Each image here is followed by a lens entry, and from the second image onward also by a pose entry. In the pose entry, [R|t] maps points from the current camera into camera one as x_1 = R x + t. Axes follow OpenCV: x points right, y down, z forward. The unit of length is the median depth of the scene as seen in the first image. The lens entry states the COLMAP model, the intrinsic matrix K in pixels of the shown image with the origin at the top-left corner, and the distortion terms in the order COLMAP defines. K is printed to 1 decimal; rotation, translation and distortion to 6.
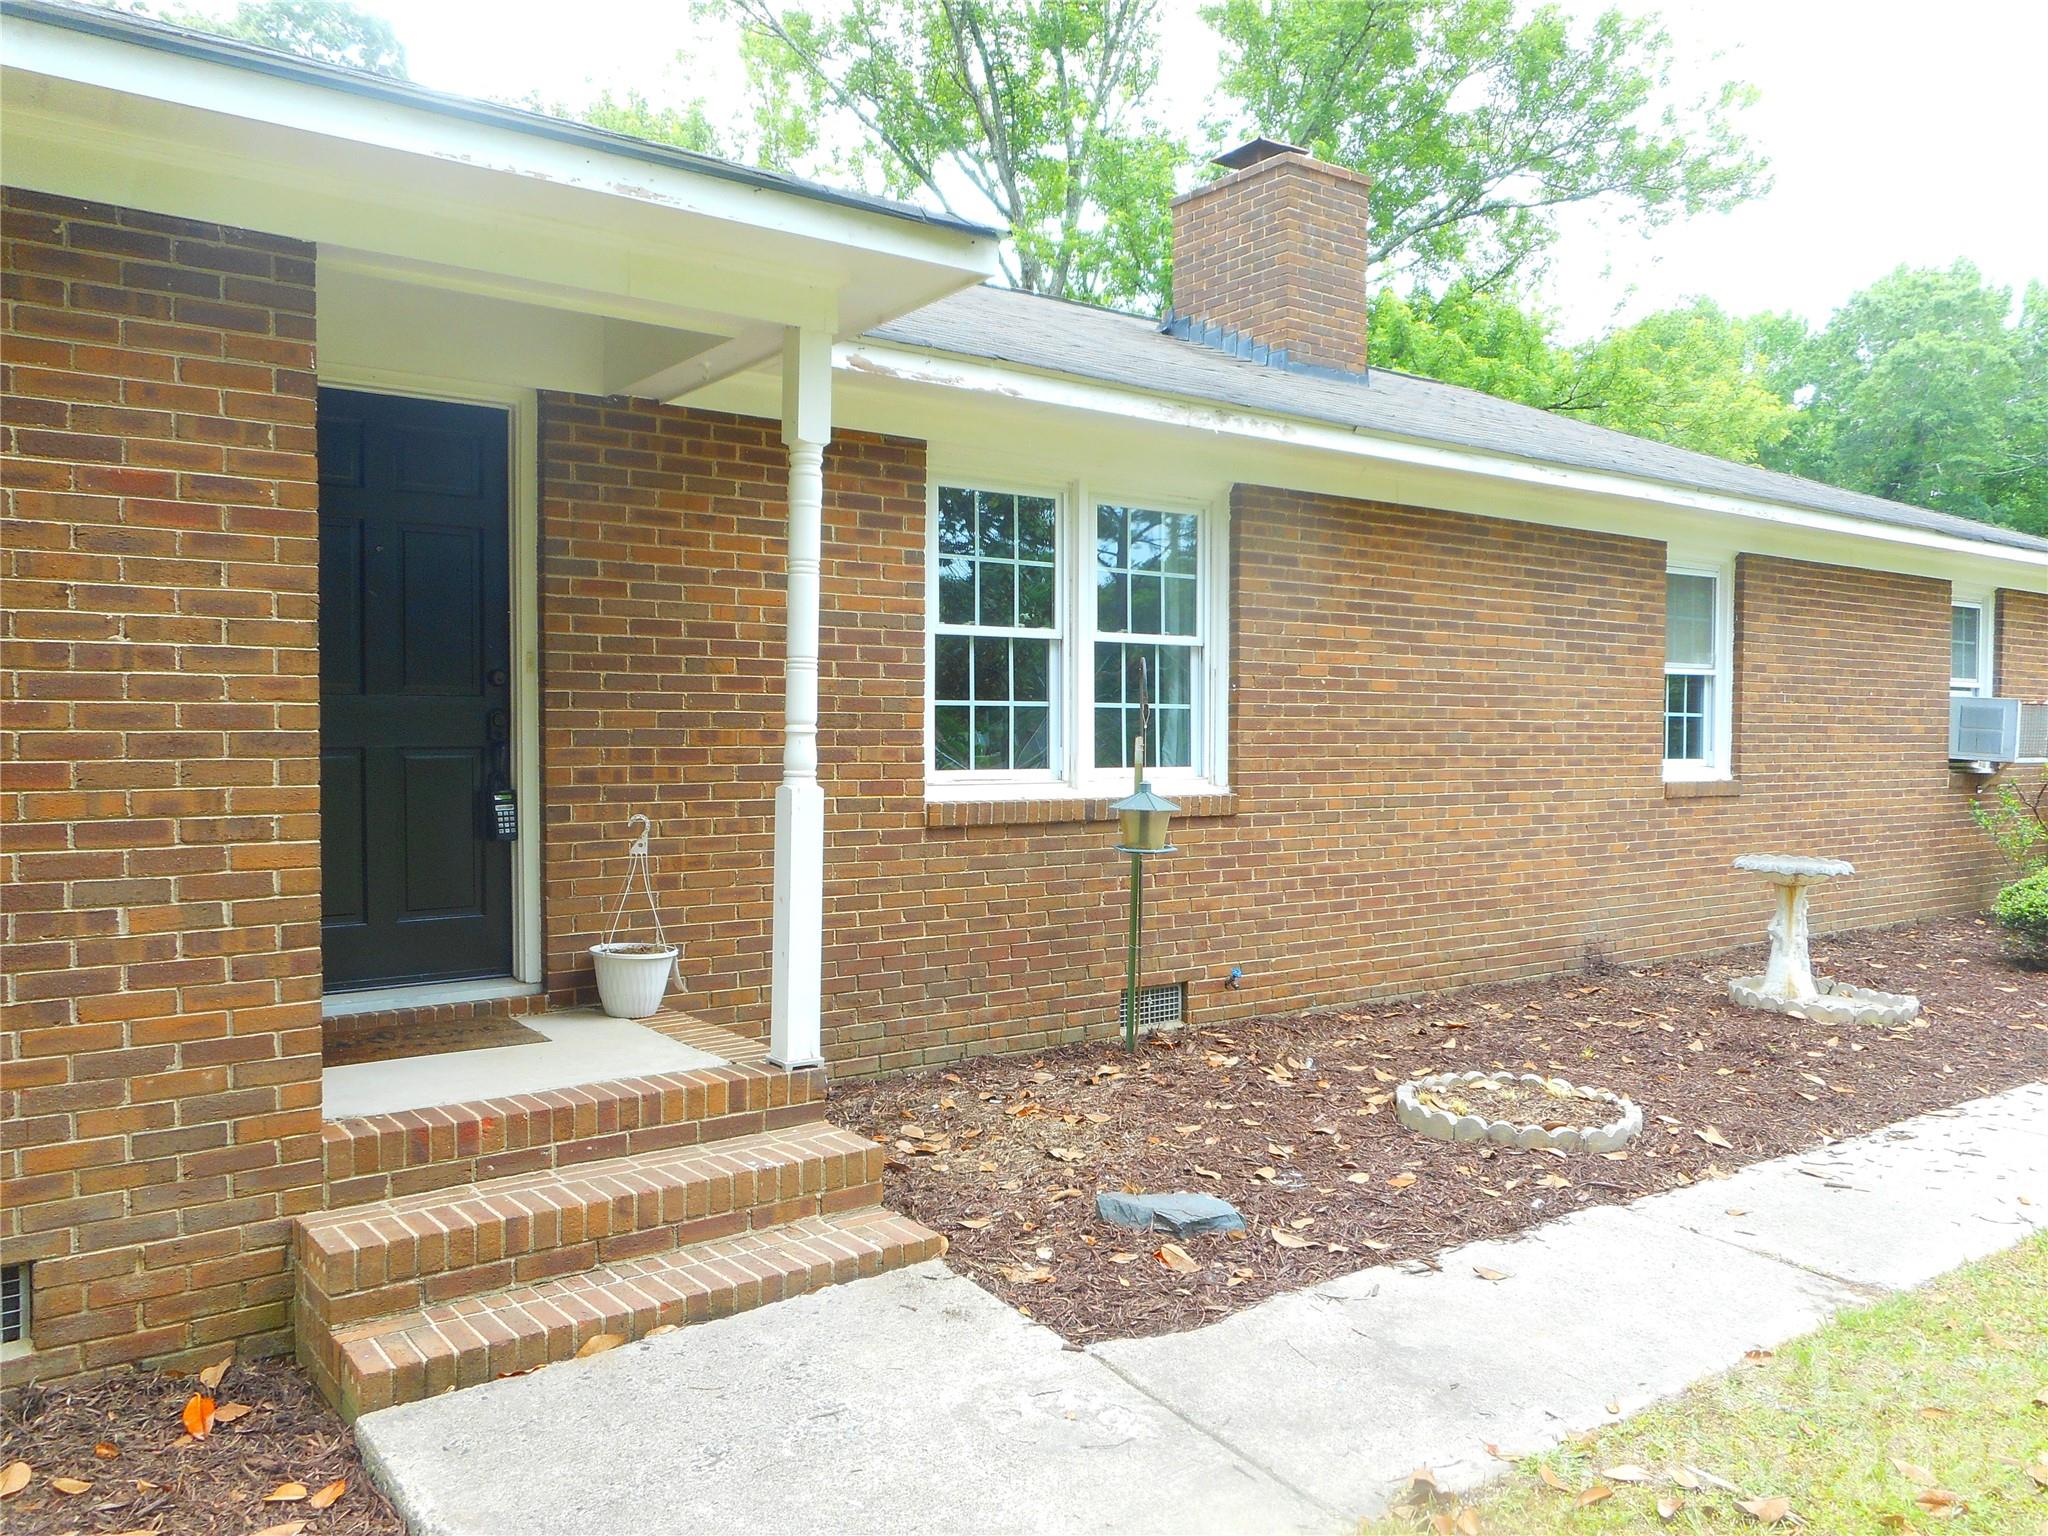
lens RADIAL K [[1501.5, 0, 1024.0], [0, 1501.5, 768.0], [0, 0, 1]] dist [0.002335, 0.003718]
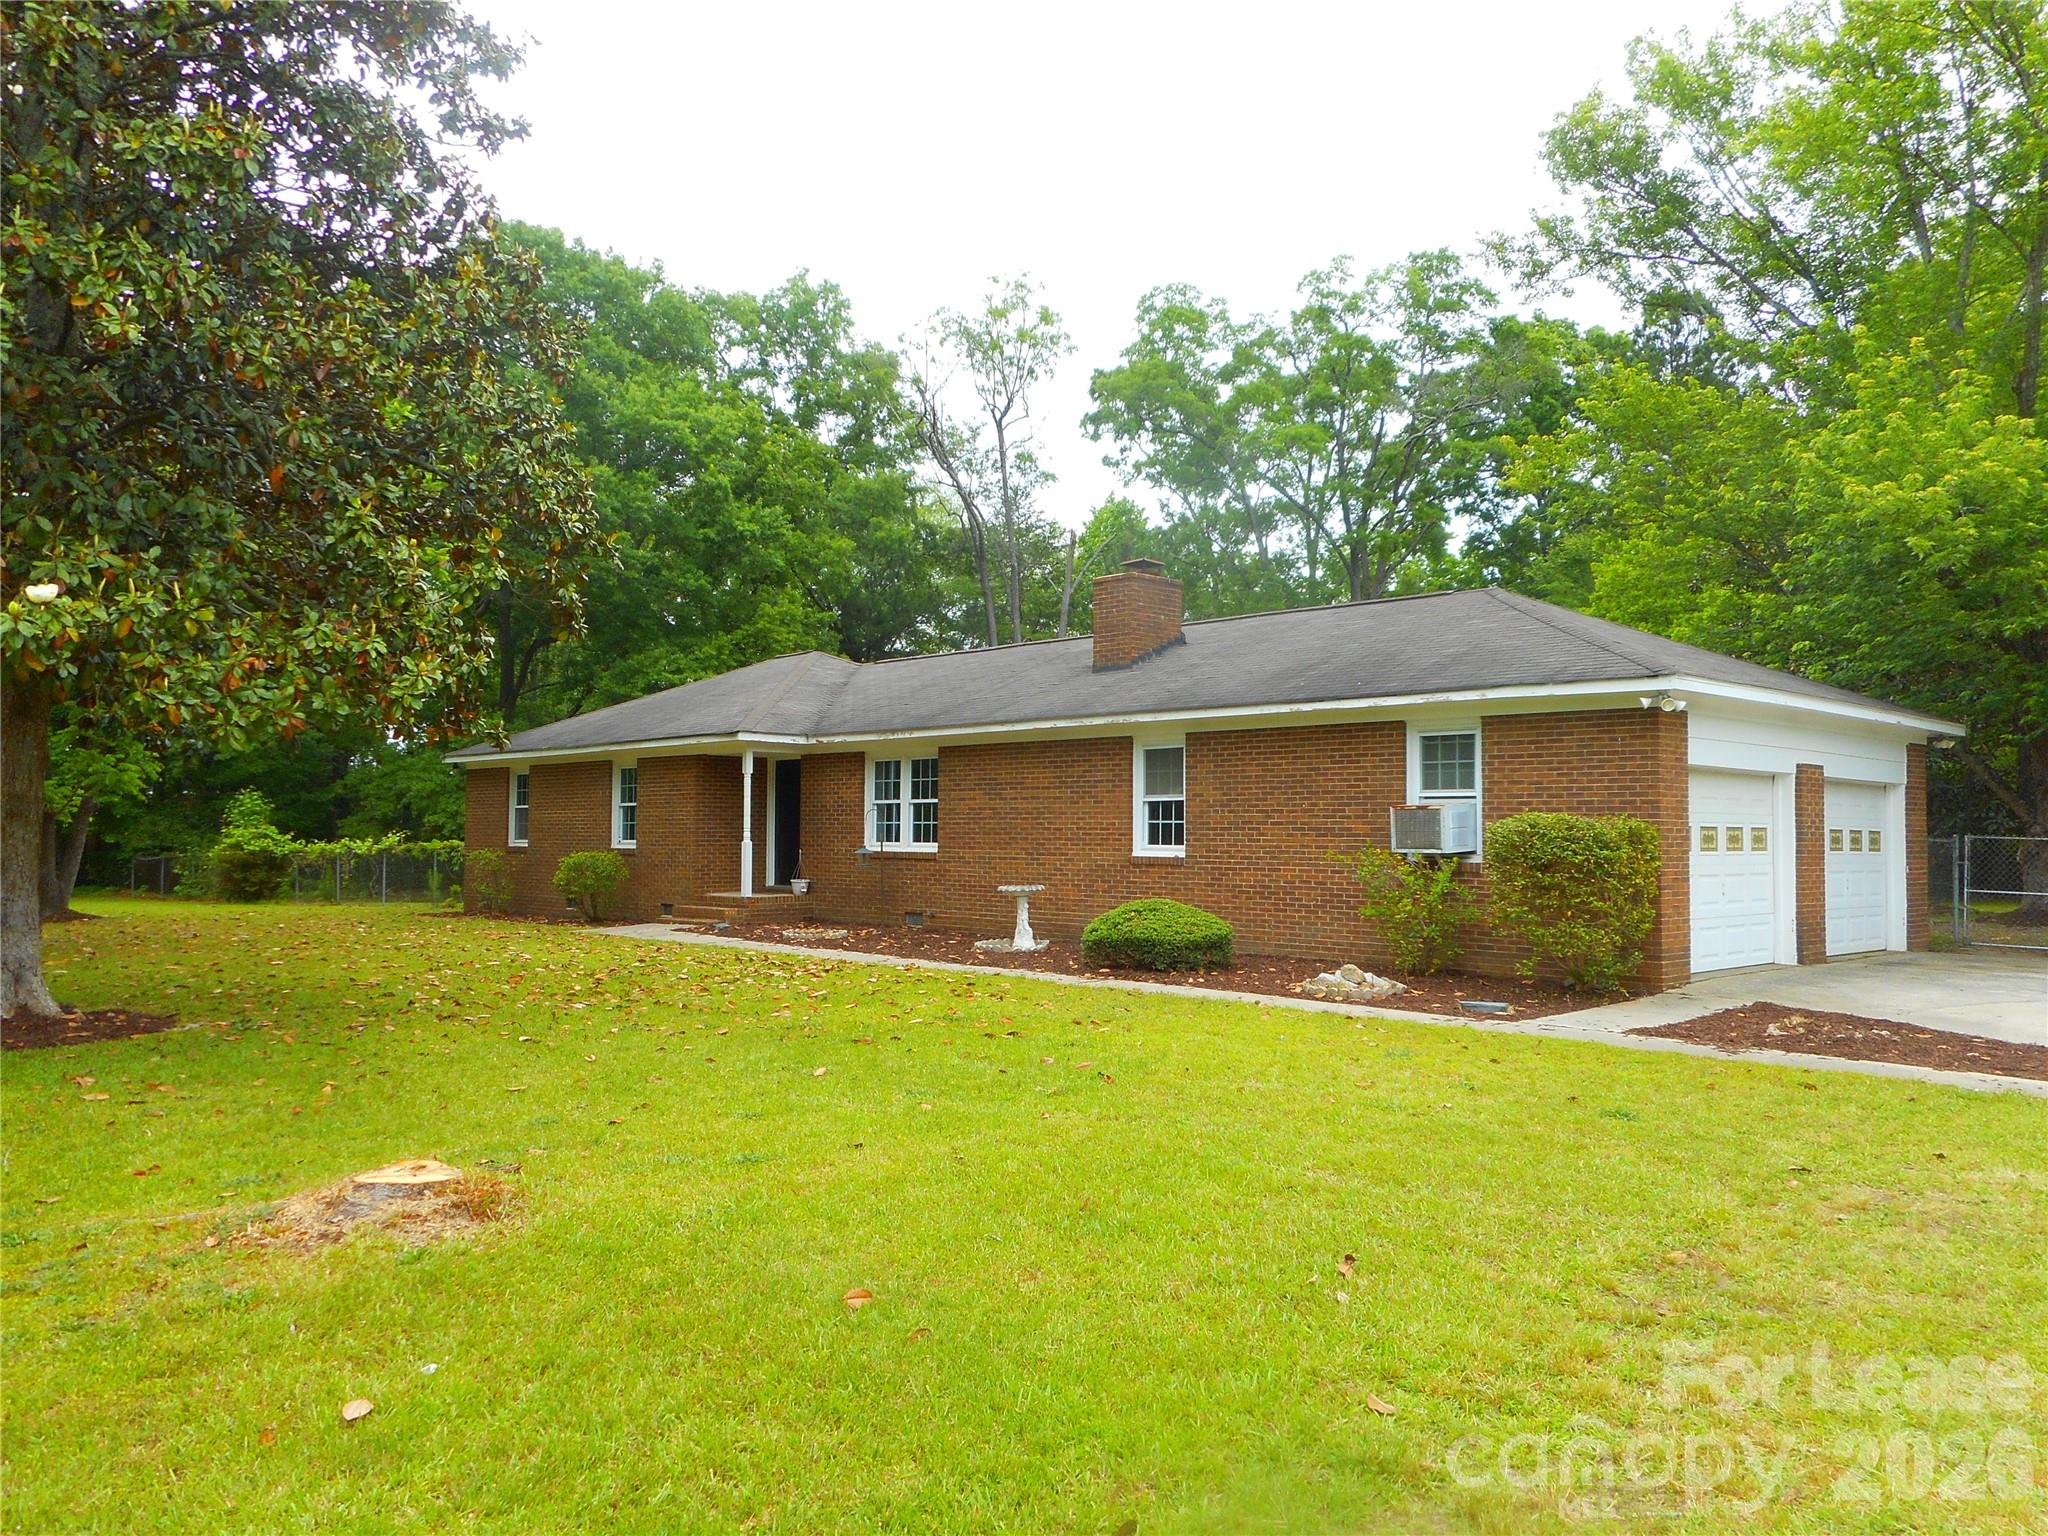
lens RADIAL K [[1501.5, 0, 1024.0], [0, 1501.5, 768.0], [0, 0, 1]] dist [0.002335, 0.003718]
pose [[0.154267, -0.045397, -0.986986, 2.573640], [-0.025936, 0.998414, -0.049976, -0.004071], [0.987689, 0.033308, 0.152845, 0.599876]]
